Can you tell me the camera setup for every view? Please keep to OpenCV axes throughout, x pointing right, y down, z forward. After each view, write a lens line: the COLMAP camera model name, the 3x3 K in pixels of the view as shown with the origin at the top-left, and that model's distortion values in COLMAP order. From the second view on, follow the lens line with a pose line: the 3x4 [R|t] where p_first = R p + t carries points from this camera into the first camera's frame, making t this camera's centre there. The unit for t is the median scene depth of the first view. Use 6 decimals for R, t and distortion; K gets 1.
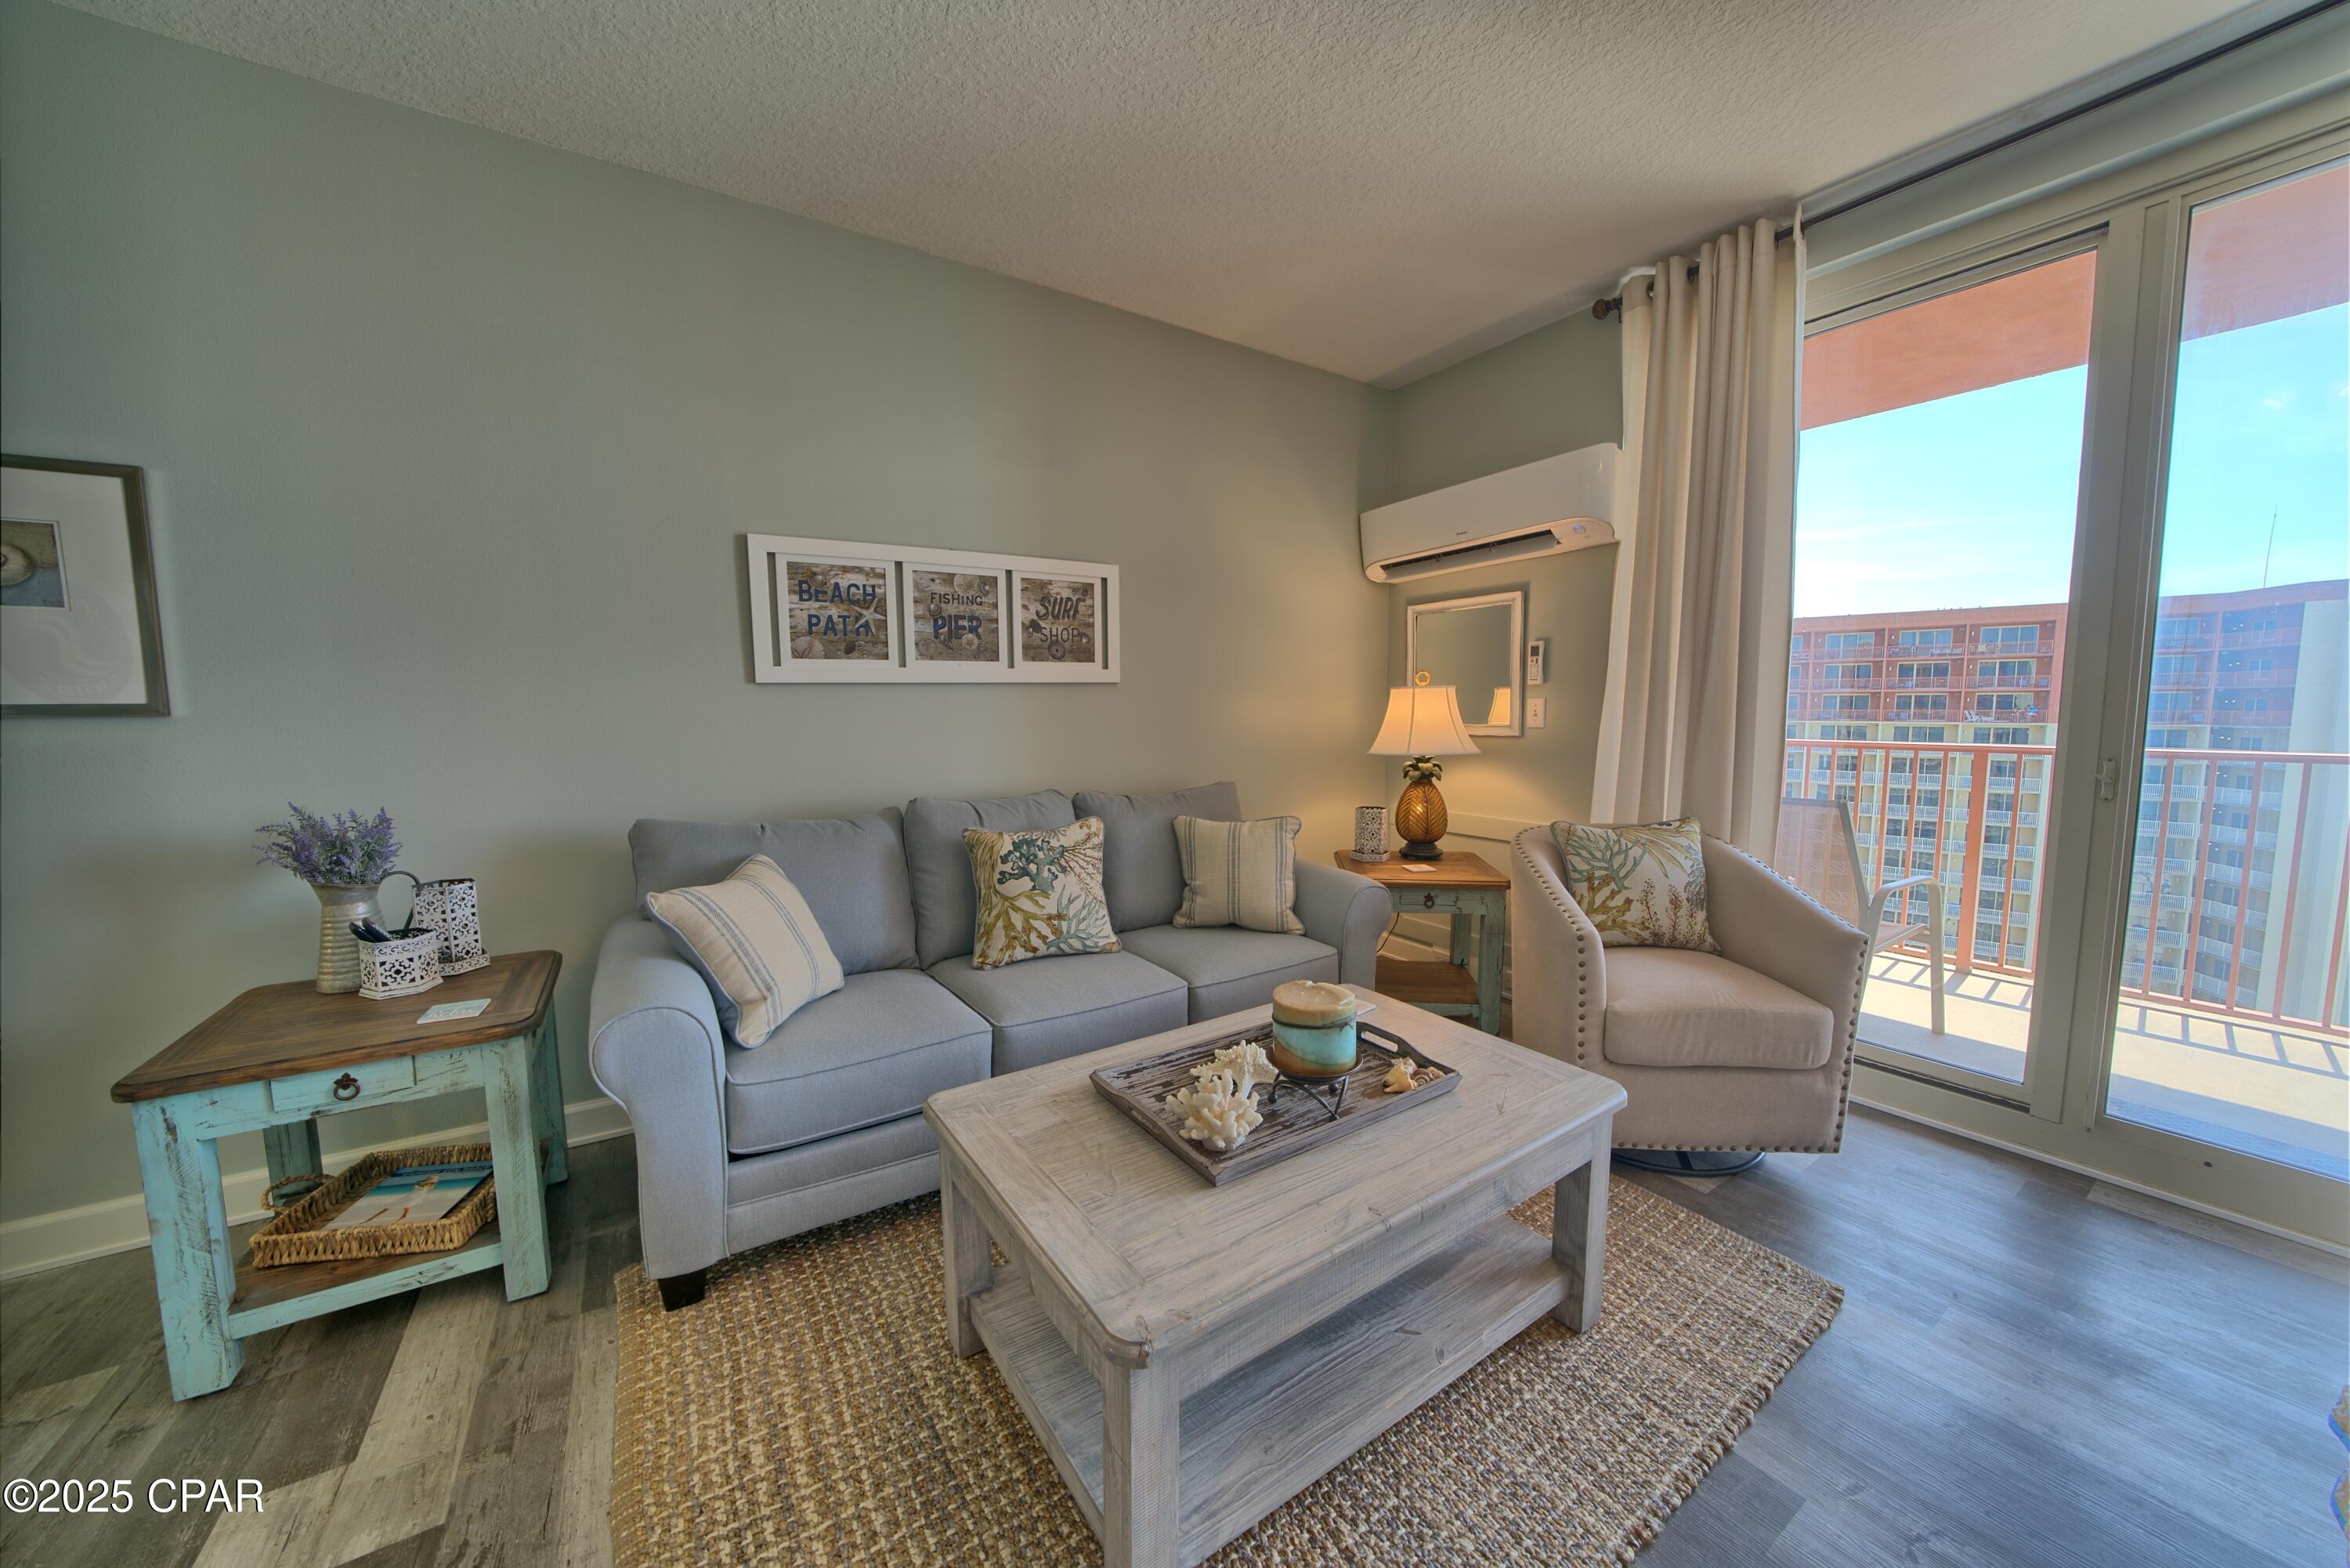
lens RADIAL K [[809.6, 0, 1169.5], [0, 809.6, 782.0], [0, 0, 1]] dist [-0.025965, 0.002313]
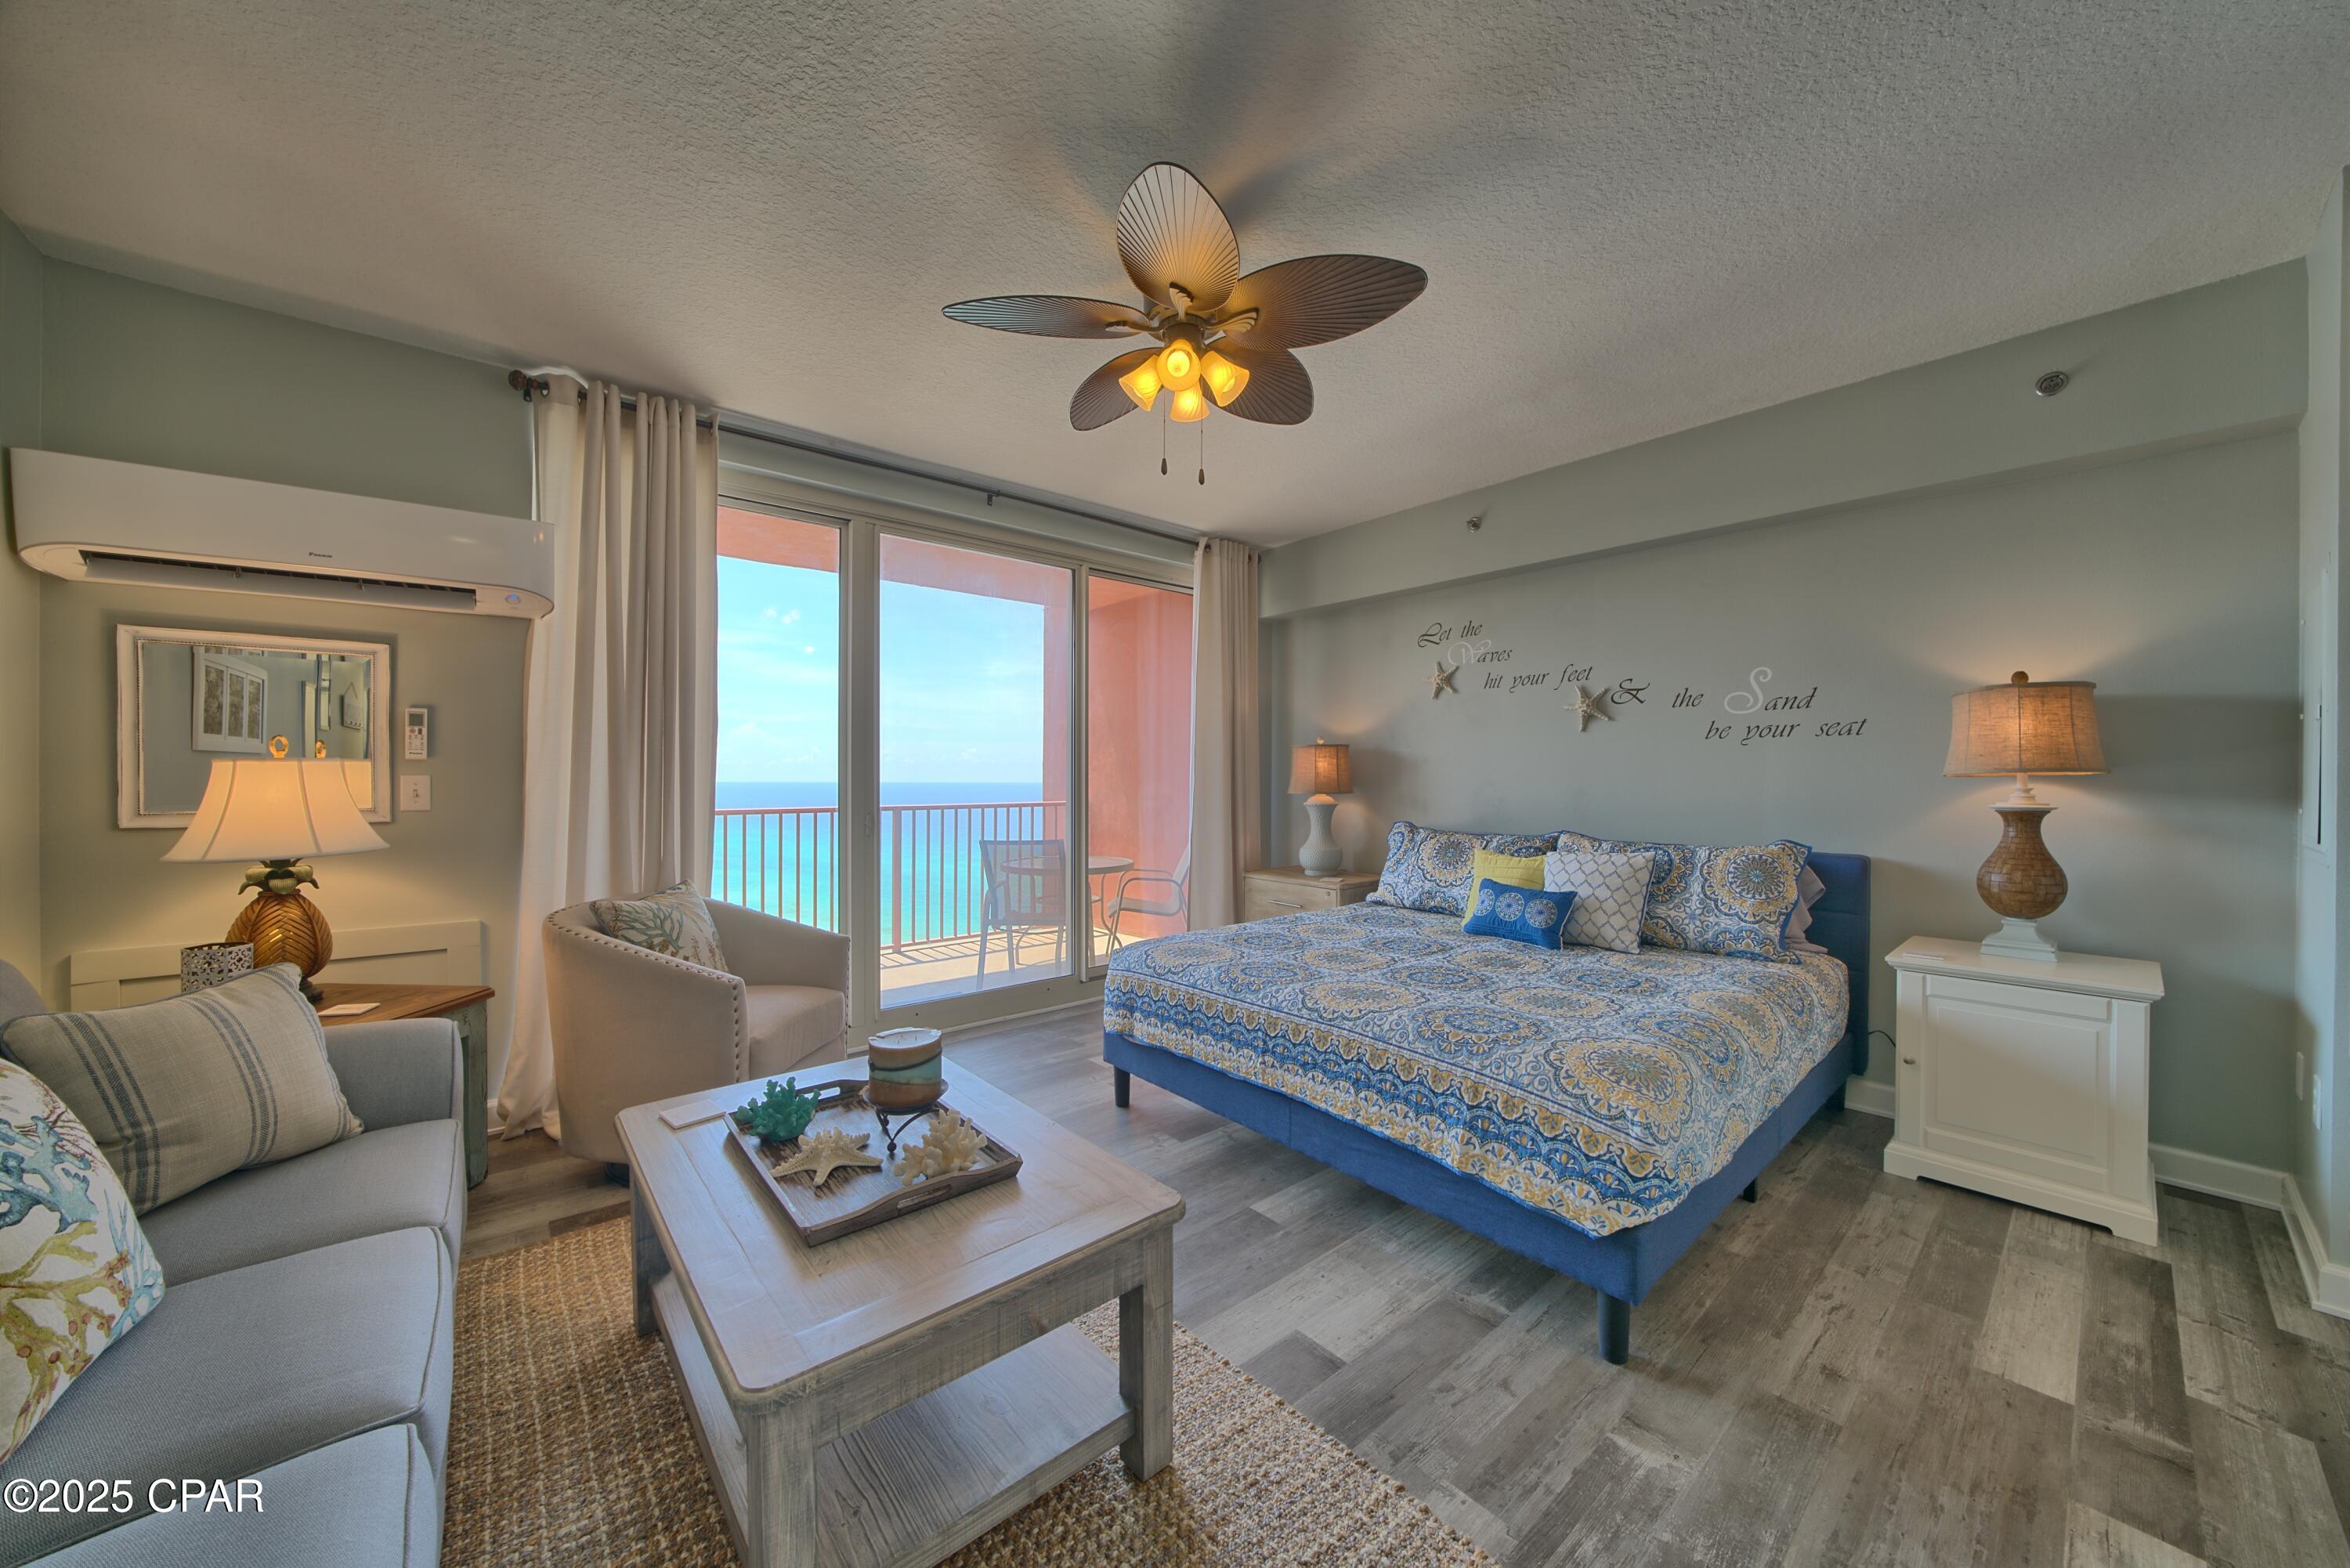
lens RADIAL K [[809.6, 0, 1169.5], [0, 809.6, 782.0], [0, 0, 1]] dist [-0.025965, 0.002313]
pose [[-0.123311, 0.000229, 0.992368, -0.573894], [0.086064, 0.996235, 0.010465, -0.048181], [-0.988629, 0.086697, -0.122866, 0.408248]]
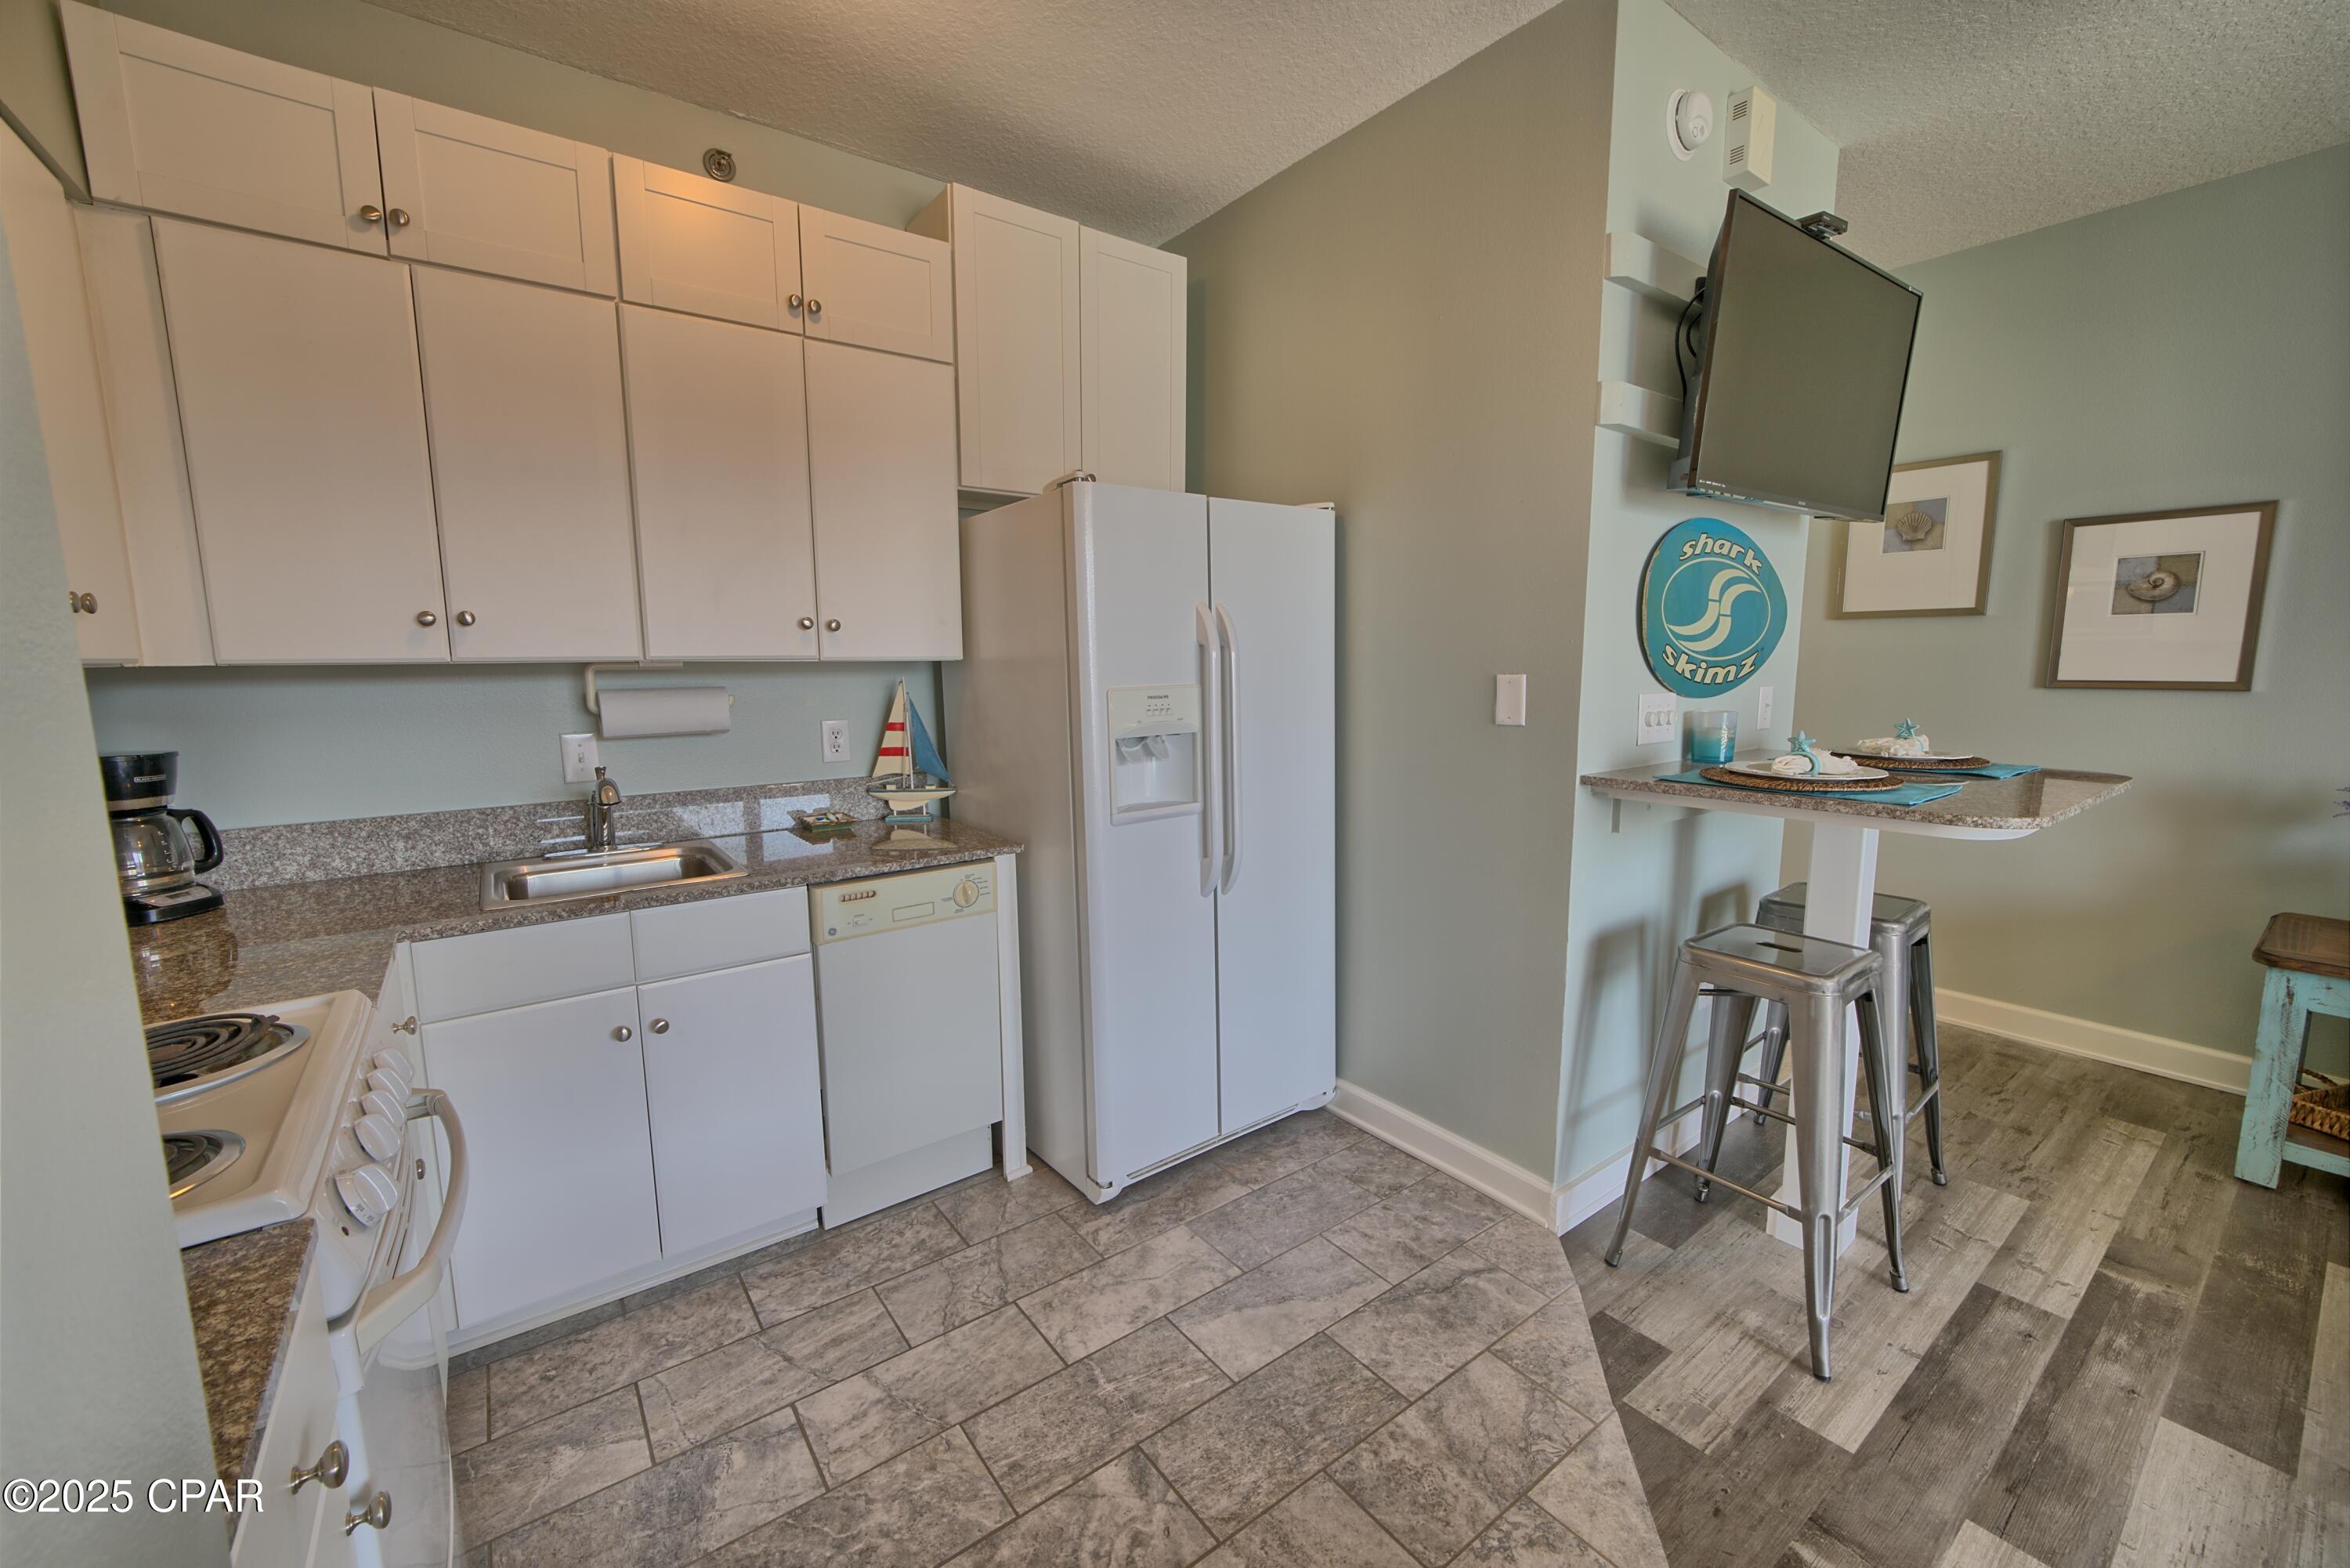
lens RADIAL K [[918.6, 0, 1175.0], [0, 918.6, 784.0], [0, 0, 1]] dist [-0.006981, 0.000282]
pose [[0.067540, 0.144118, -0.987253, 0.081015], [-0.080456, 0.987077, 0.138588, 0.000638], [0.994467, 0.070070, 0.078262, -0.612962]]
